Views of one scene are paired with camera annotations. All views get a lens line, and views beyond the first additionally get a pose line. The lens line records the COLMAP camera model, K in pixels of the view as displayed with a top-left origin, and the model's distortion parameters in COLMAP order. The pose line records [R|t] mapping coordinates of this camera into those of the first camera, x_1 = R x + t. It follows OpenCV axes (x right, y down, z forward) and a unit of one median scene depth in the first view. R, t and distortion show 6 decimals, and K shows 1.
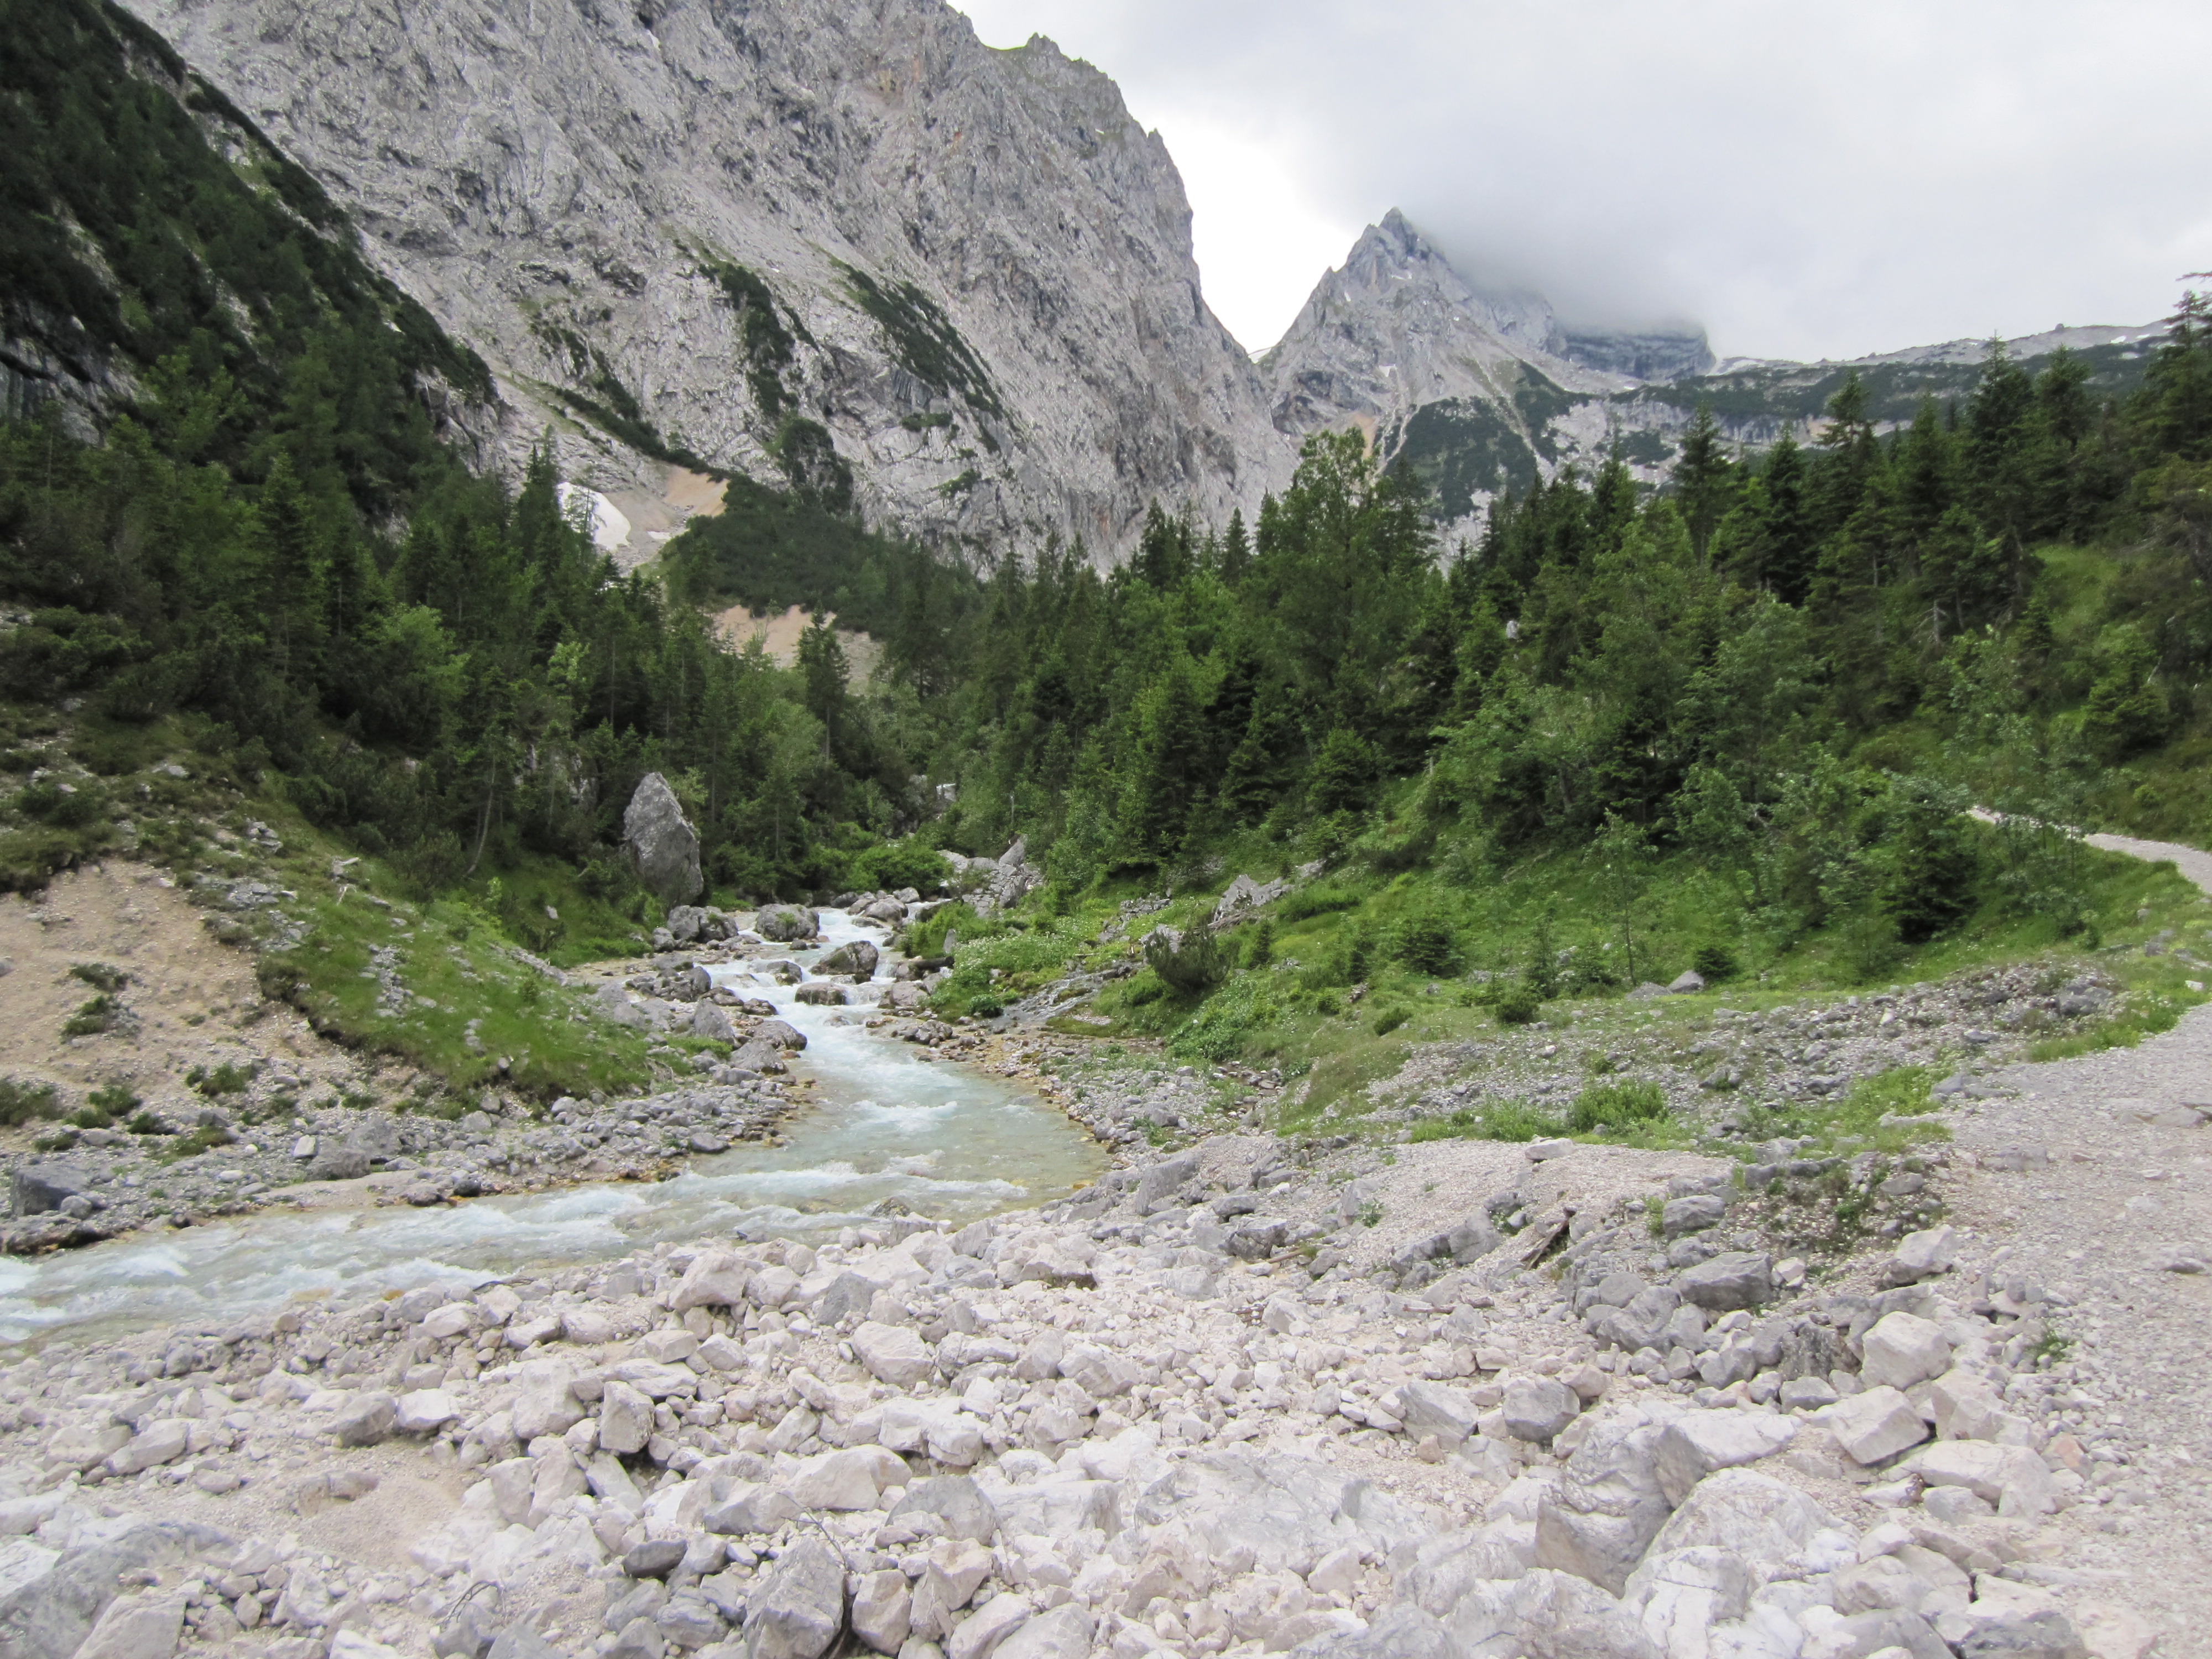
lens RADIAL K [[1801.7, 0, 1102.8], [0, 1801.7, 838.9], [0, 0, 1]] dist [-0.081453, 0.043903]
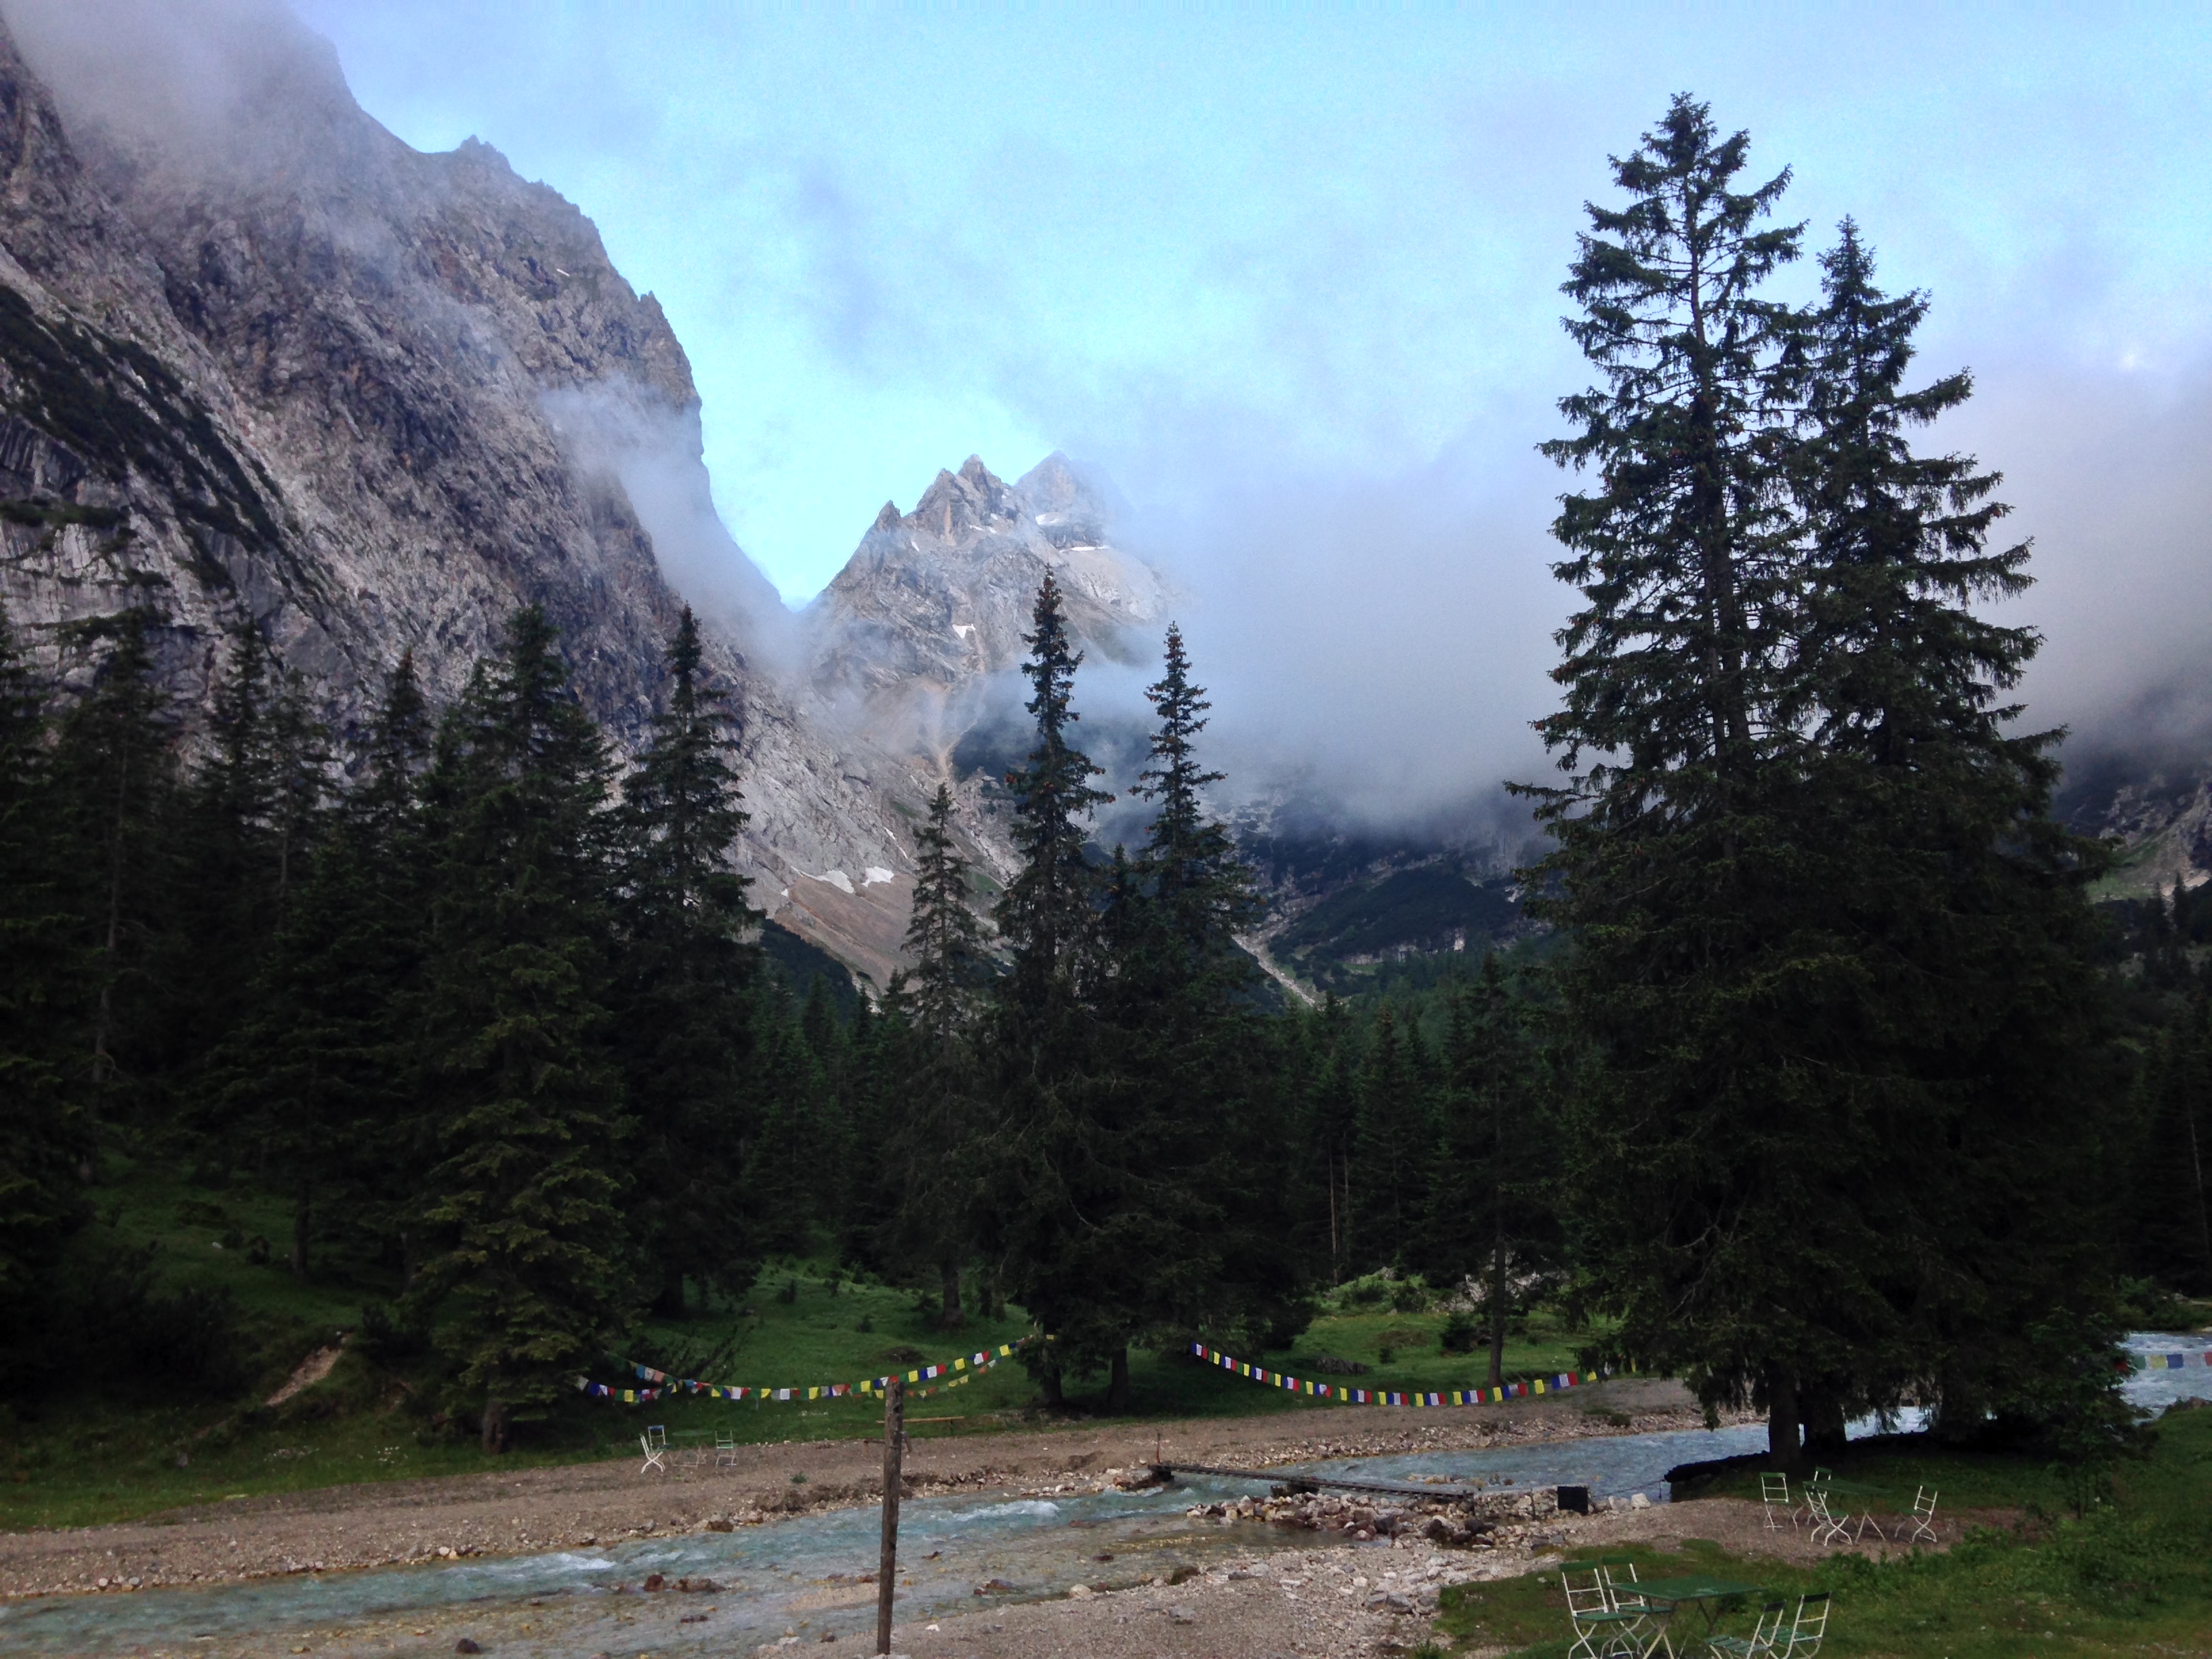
lens RADIAL K [[1999.2, 0, 1103.5], [0, 1999.2, 831.5], [0, 0, 1]] dist [0.093224, -0.085640]
pose [[0.977119, 0.014502, 0.212199, 0.057731], [0.026188, 0.981879, -0.187691, -0.012708], [-0.211076, 0.188953, 0.959033, 0.270519]]
